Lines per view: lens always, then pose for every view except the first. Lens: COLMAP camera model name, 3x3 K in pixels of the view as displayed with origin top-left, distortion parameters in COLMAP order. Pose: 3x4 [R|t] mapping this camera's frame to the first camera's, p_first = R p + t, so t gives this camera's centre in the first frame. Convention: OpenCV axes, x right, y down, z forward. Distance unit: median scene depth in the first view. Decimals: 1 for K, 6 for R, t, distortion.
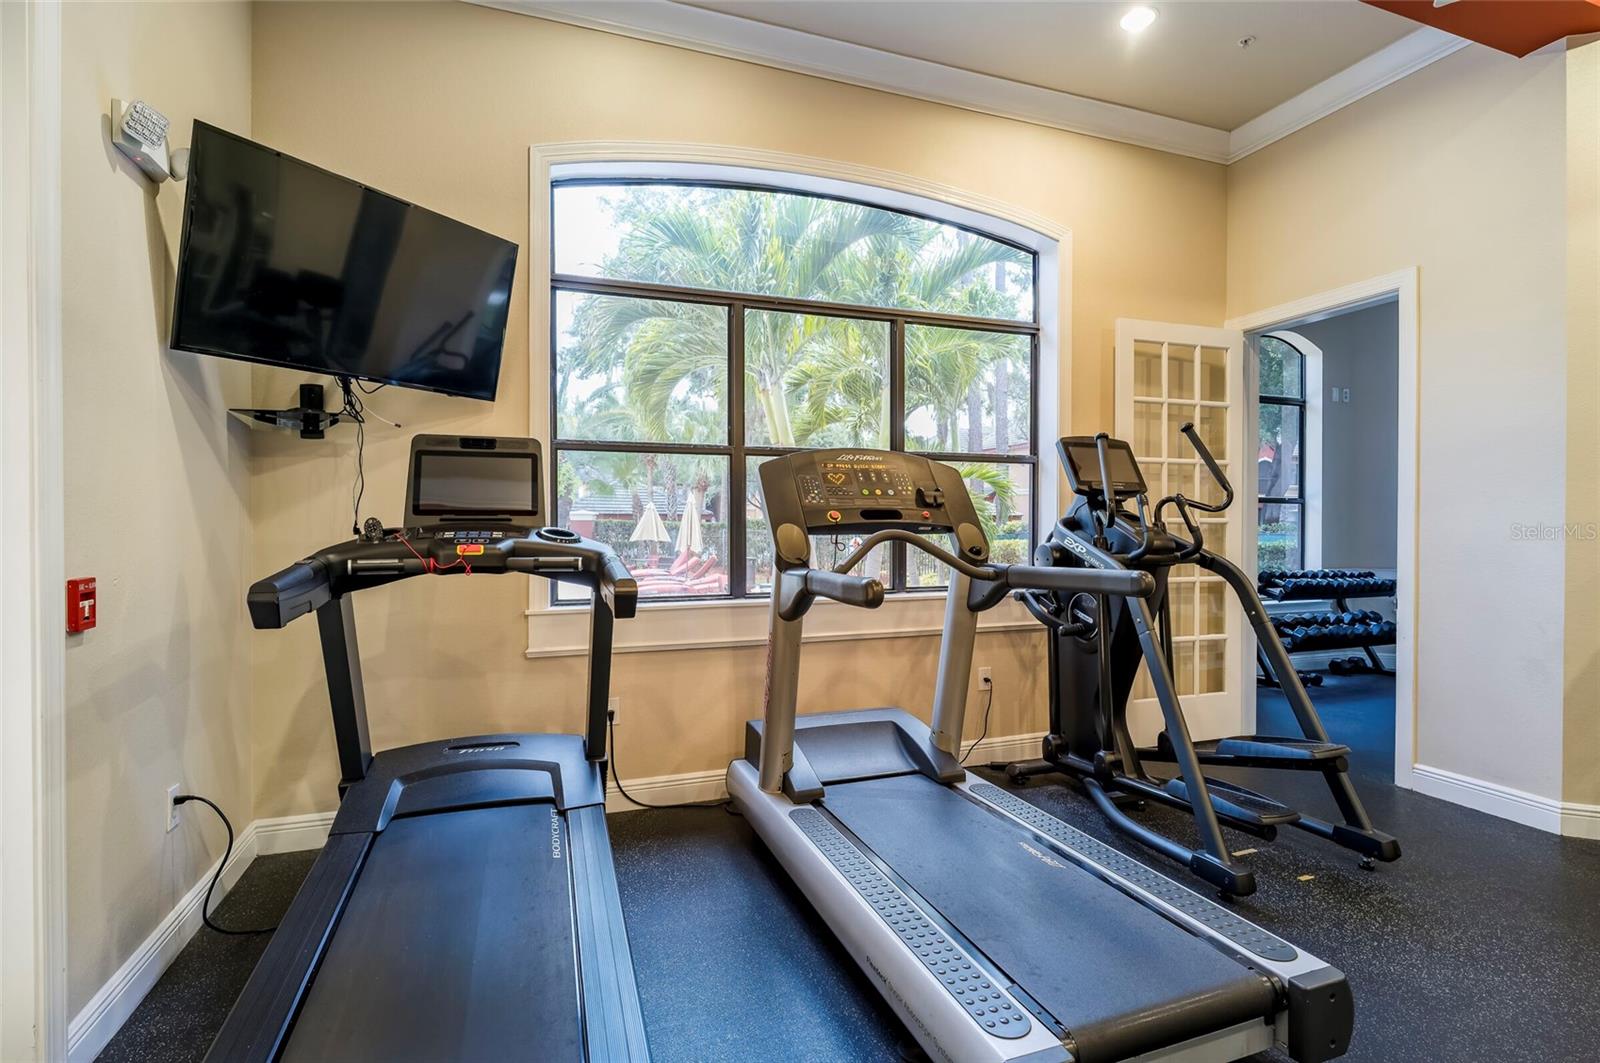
lens RADIAL K [[761.6, 0, 800.0], [0, 761.6, 531.5], [0, 0, 1]] dist [0.000618, -0.000002]
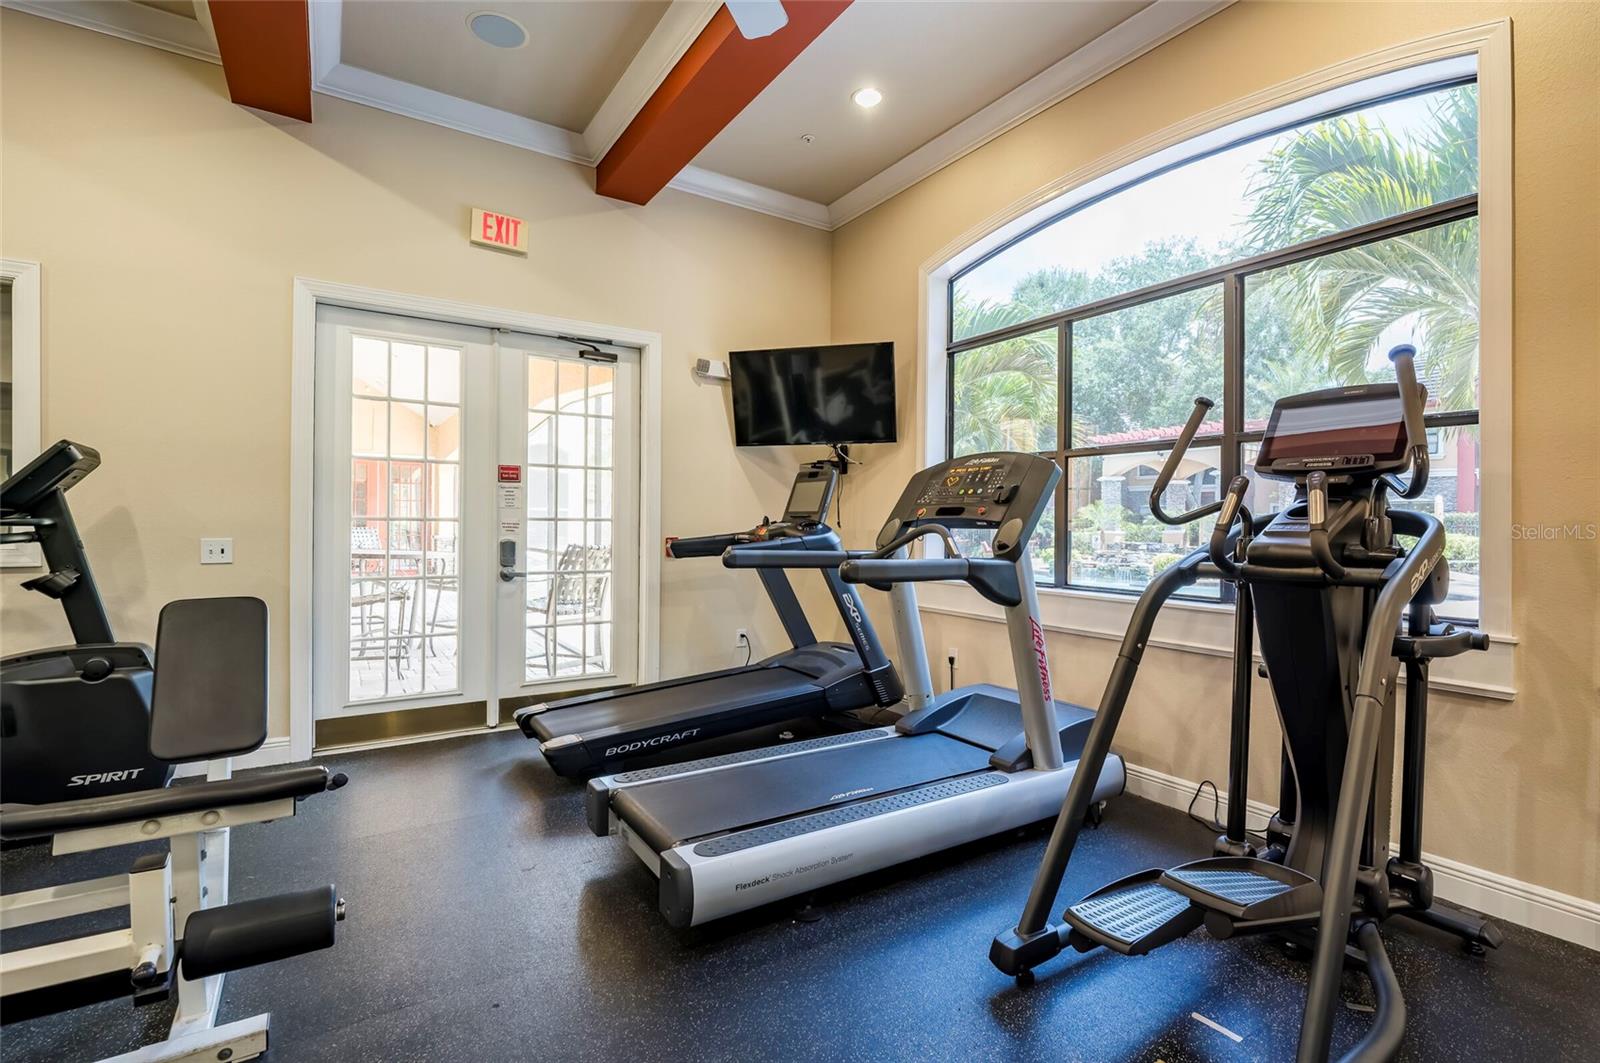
lens RADIAL K [[746.1, 0, 800.0], [0, 746.1, 531.5], [0, 0, 1]] dist [0.000699, 0.000154]
pose [[0.218362, 0.013714, -0.975772, 0.965556], [-0.027163, 0.999599, 0.007971, 0.004129], [0.975490, 0.024764, 0.218647, 0.444427]]
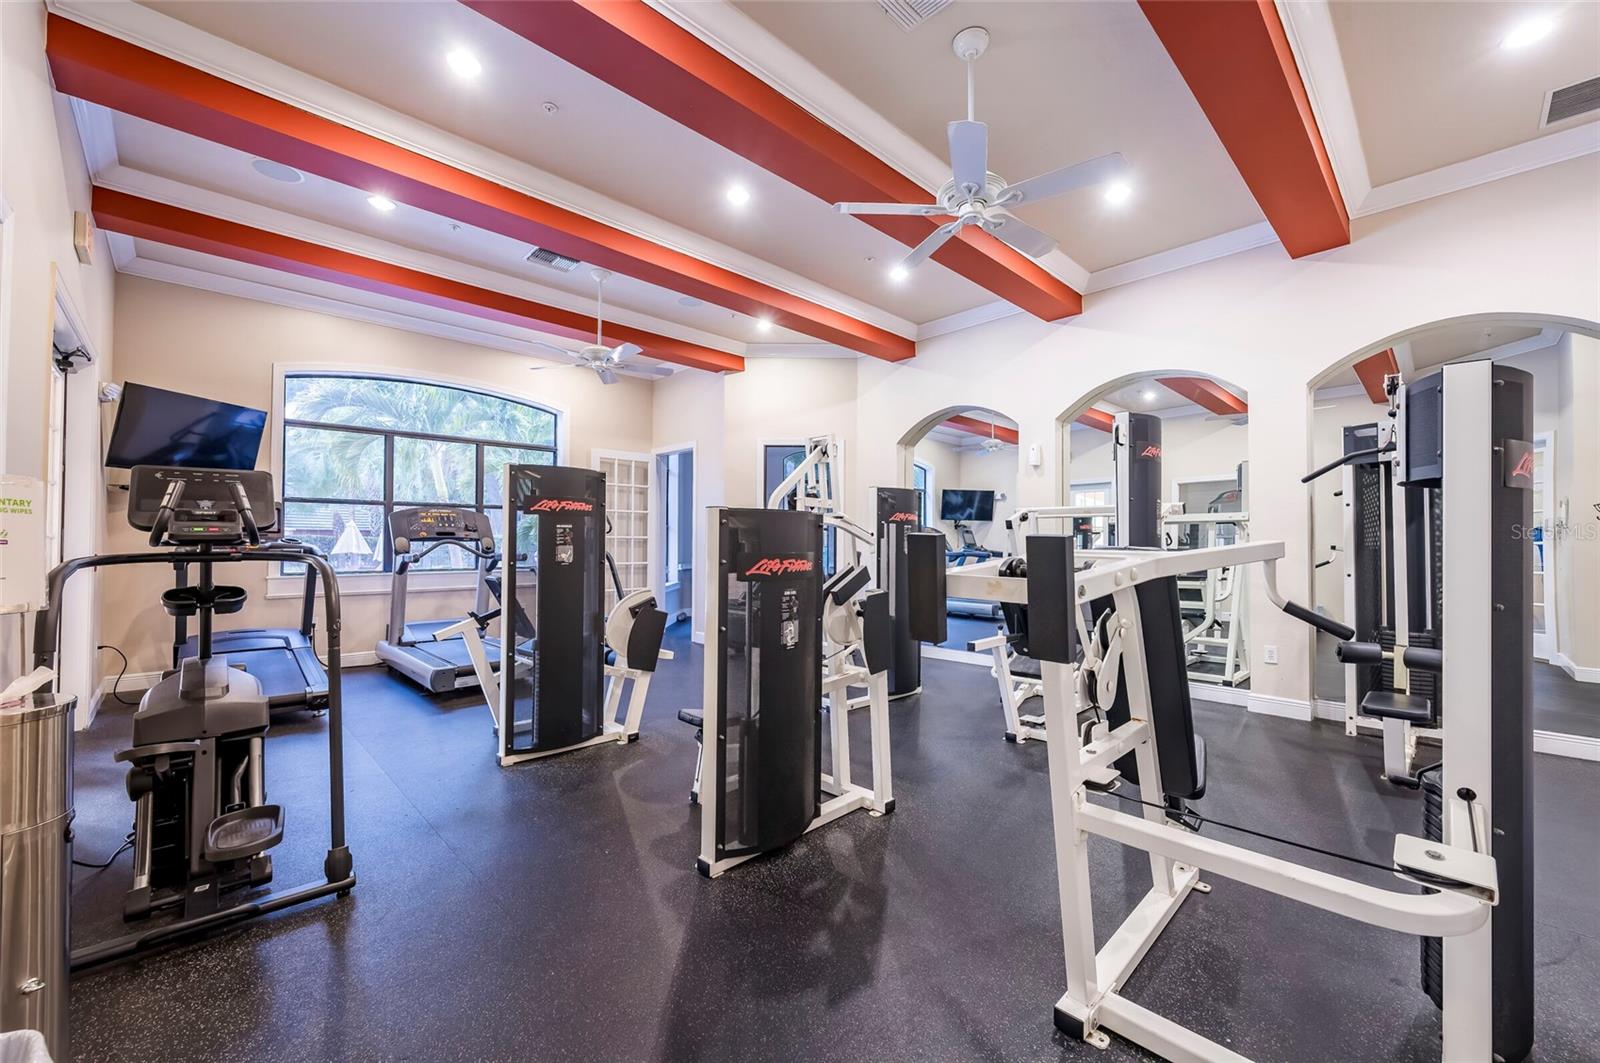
lens RADIAL K [[629.7, 0, 800.0], [0, 629.7, 531.5], [0, 0, 1]] dist [0.000343, -0.000108]
pose [[0.913184, 0.010770, 0.407404, 0.275449], [-0.000497, 0.999679, -0.025314, 0.018524], [-0.407546, 0.022914, 0.912897, -1.176700]]
